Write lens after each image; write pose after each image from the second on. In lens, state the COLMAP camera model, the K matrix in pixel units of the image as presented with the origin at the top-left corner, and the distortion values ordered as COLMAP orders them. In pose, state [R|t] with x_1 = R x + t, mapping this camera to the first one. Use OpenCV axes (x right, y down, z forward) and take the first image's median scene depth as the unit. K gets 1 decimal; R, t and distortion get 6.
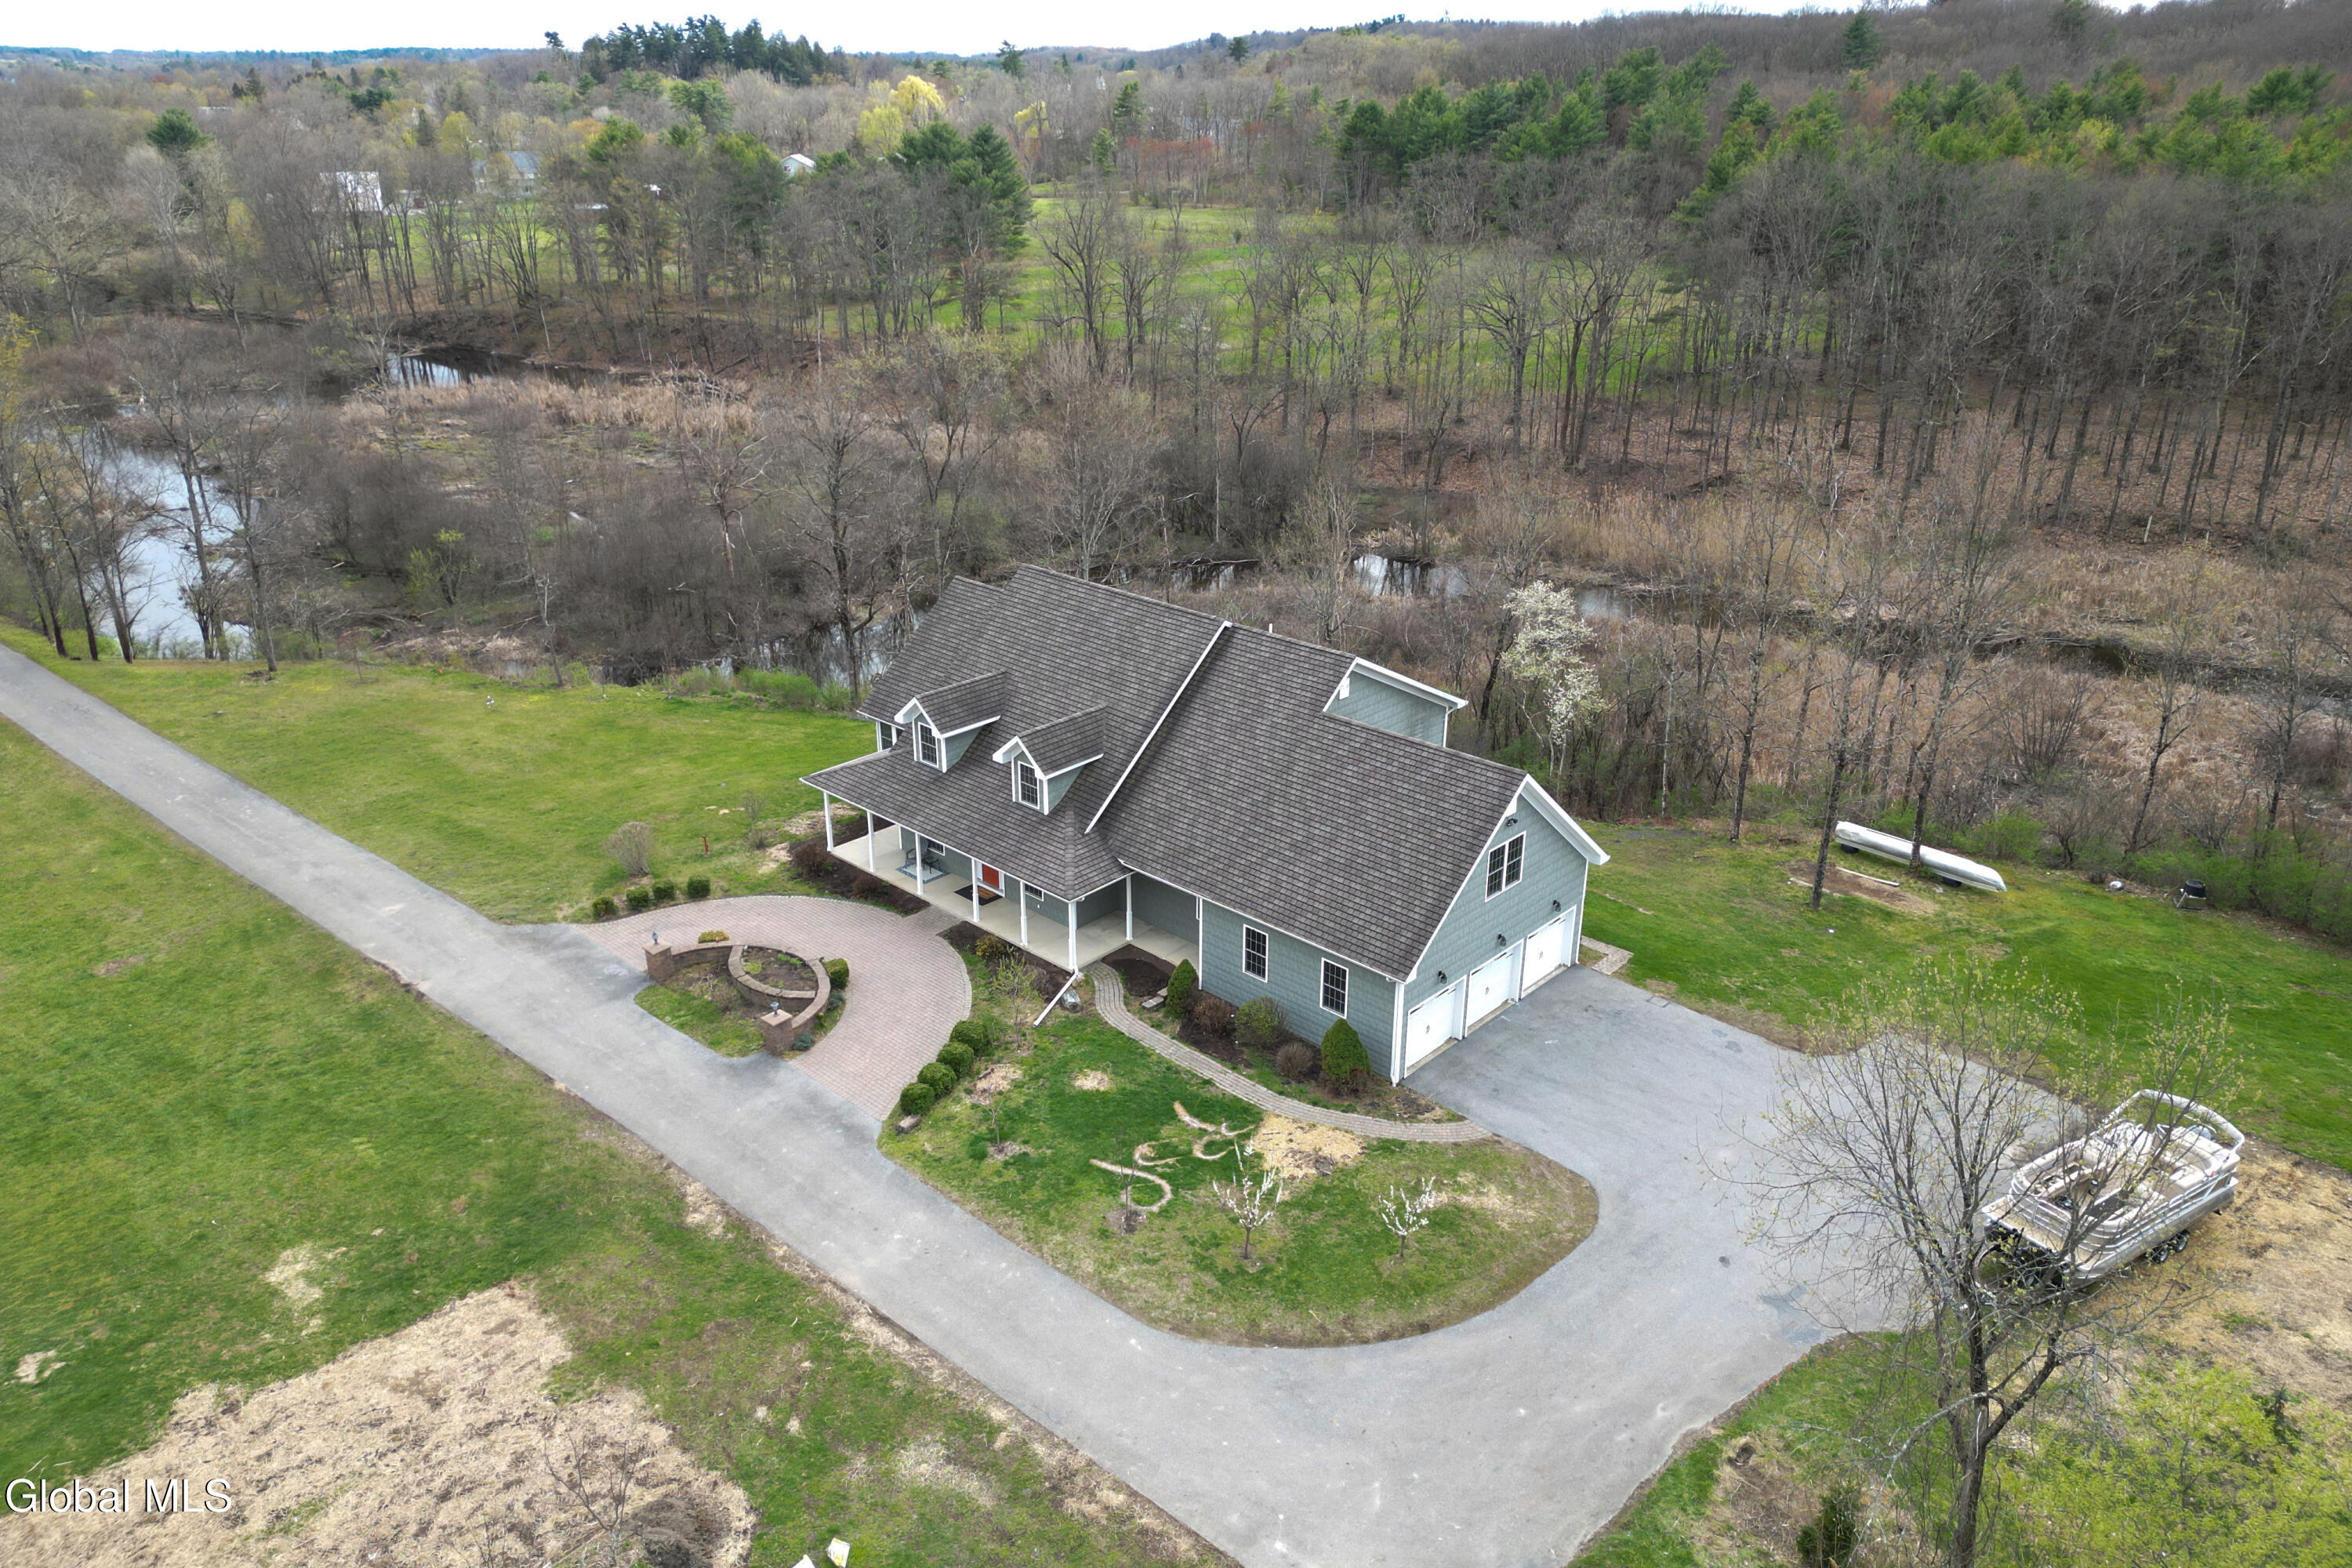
lens RADIAL K [[1645.0, 0, 1176.0], [0, 1645.0, 784.0], [0, 0, 1]] dist [0.081757, -0.086614]
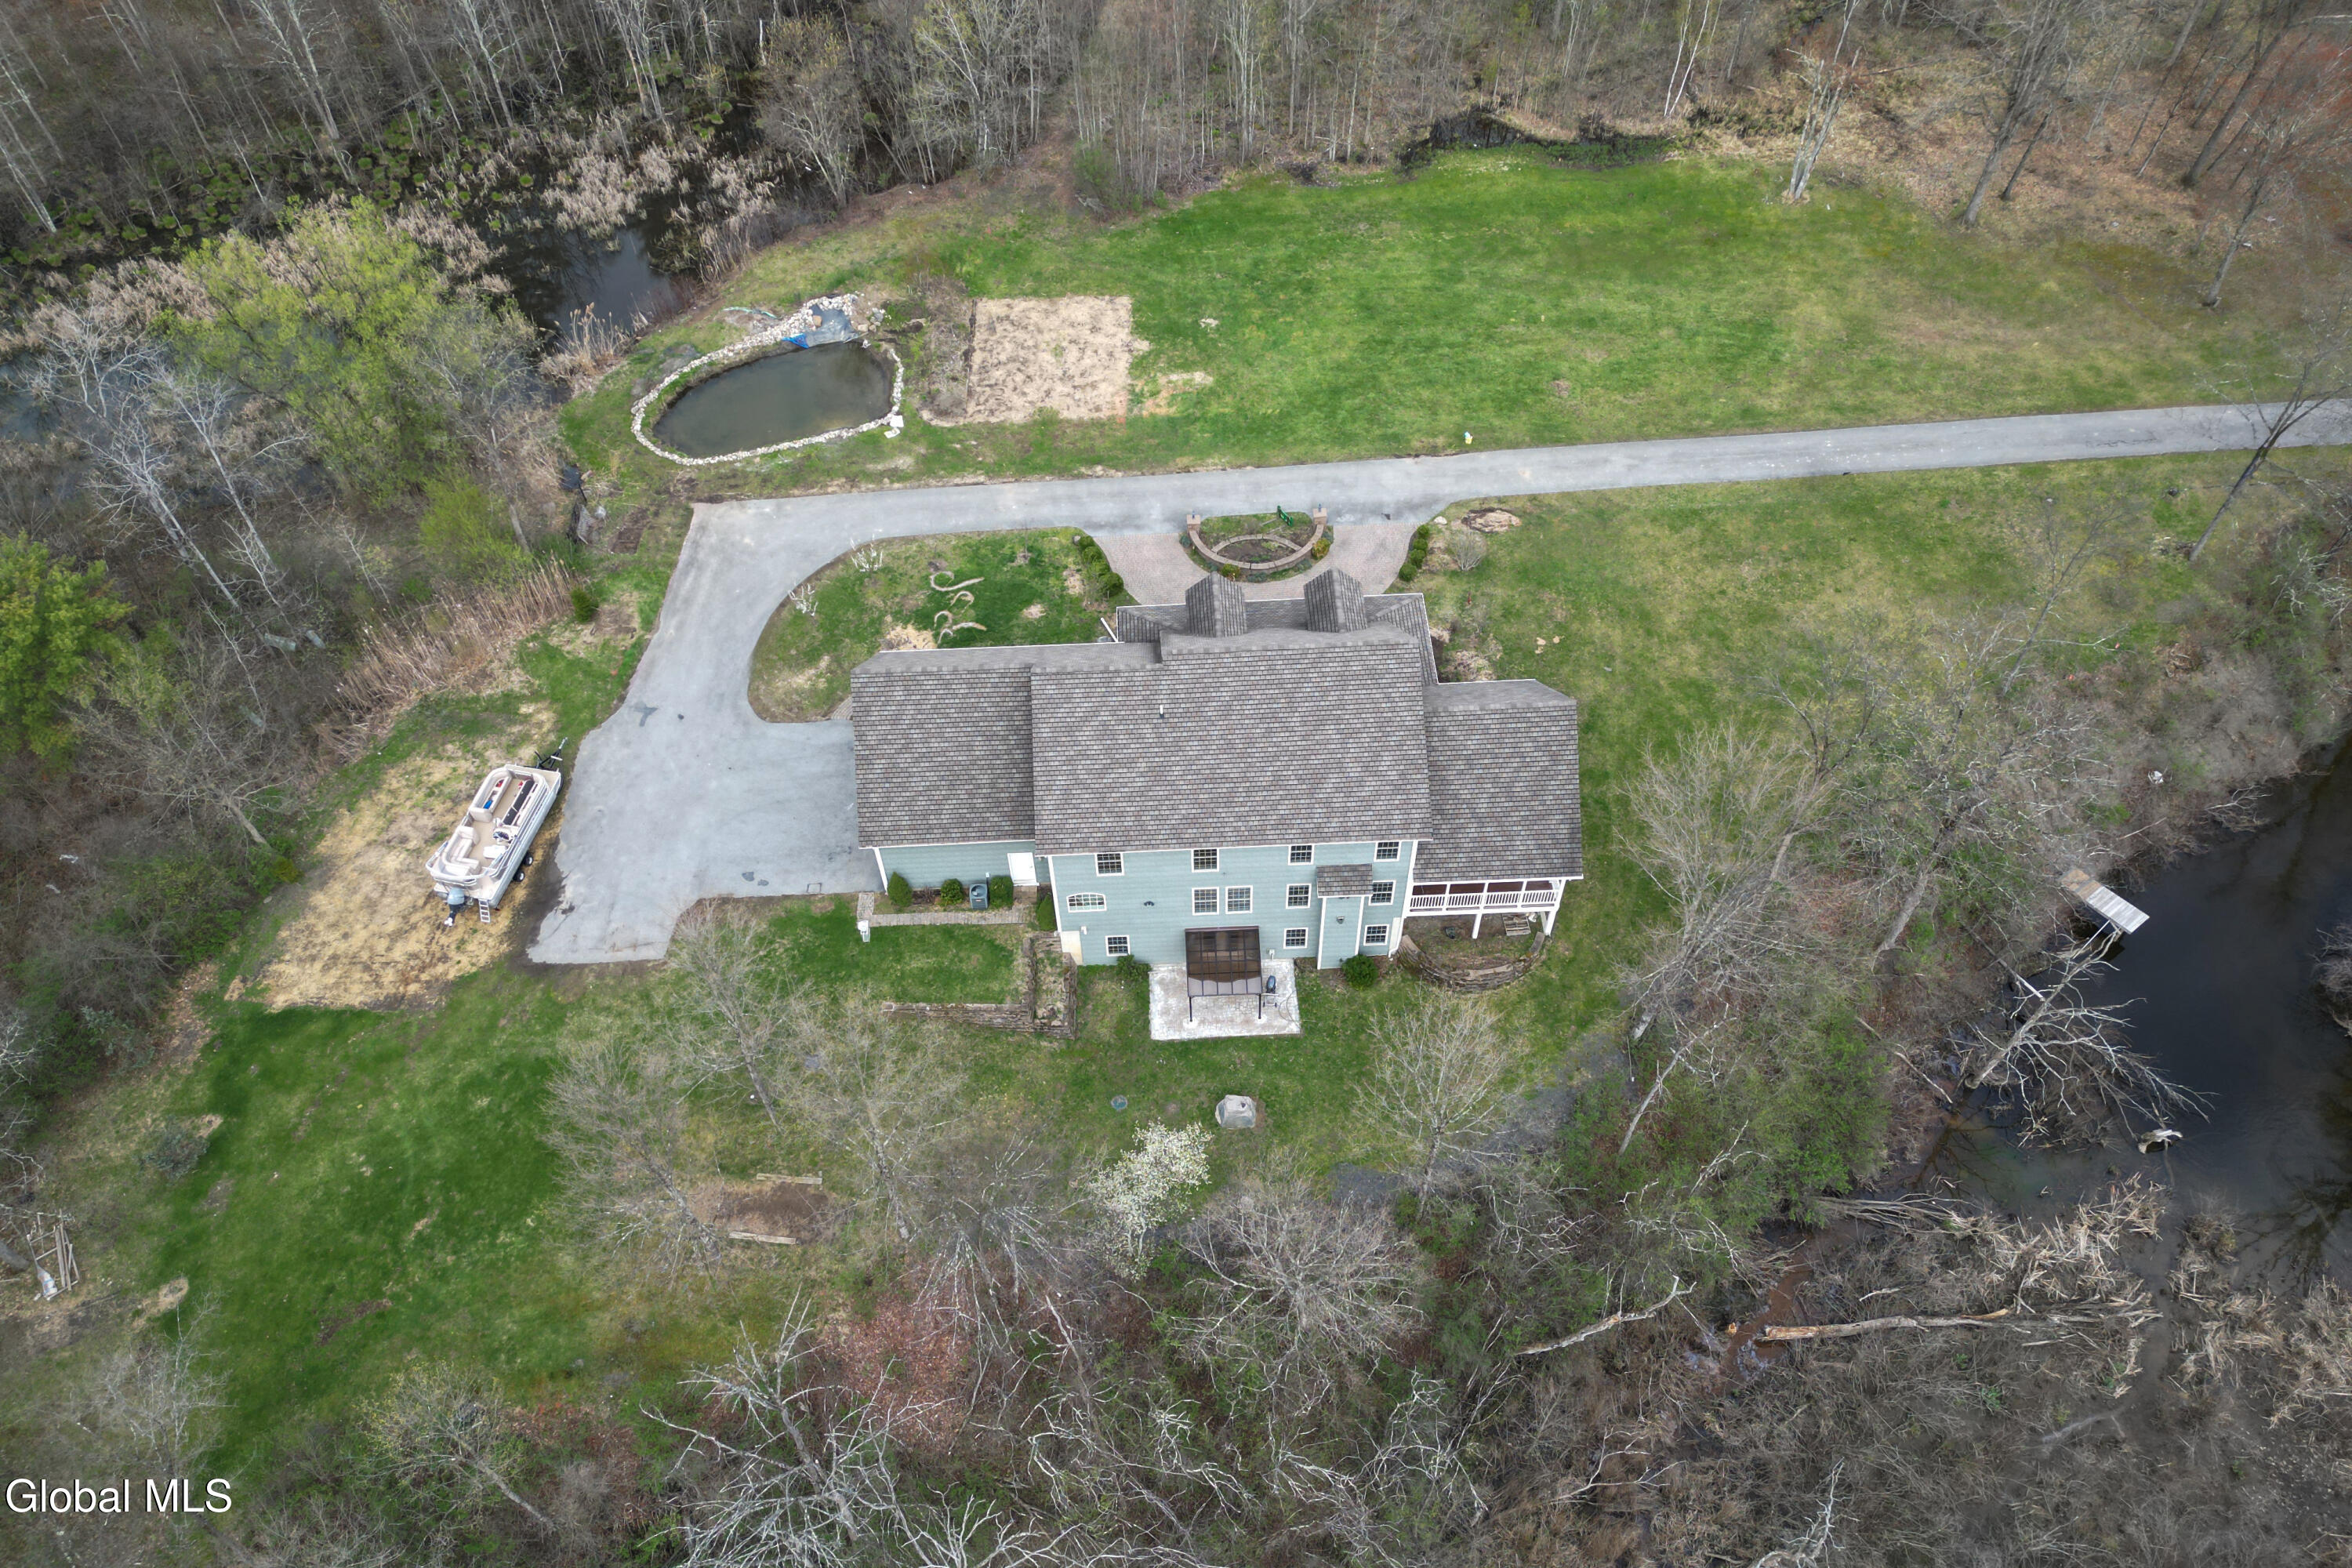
lens RADIAL K [[1645.0, 0, 1176.0], [0, 1645.0, 784.0], [0, 0, 1]] dist [0.081757, -0.086614]
pose [[-0.704541, 0.560037, -0.435868, 0.700575], [-0.257944, 0.370092, 0.892467, -1.335318], [0.661126, 0.741209, -0.116286, 1.445682]]
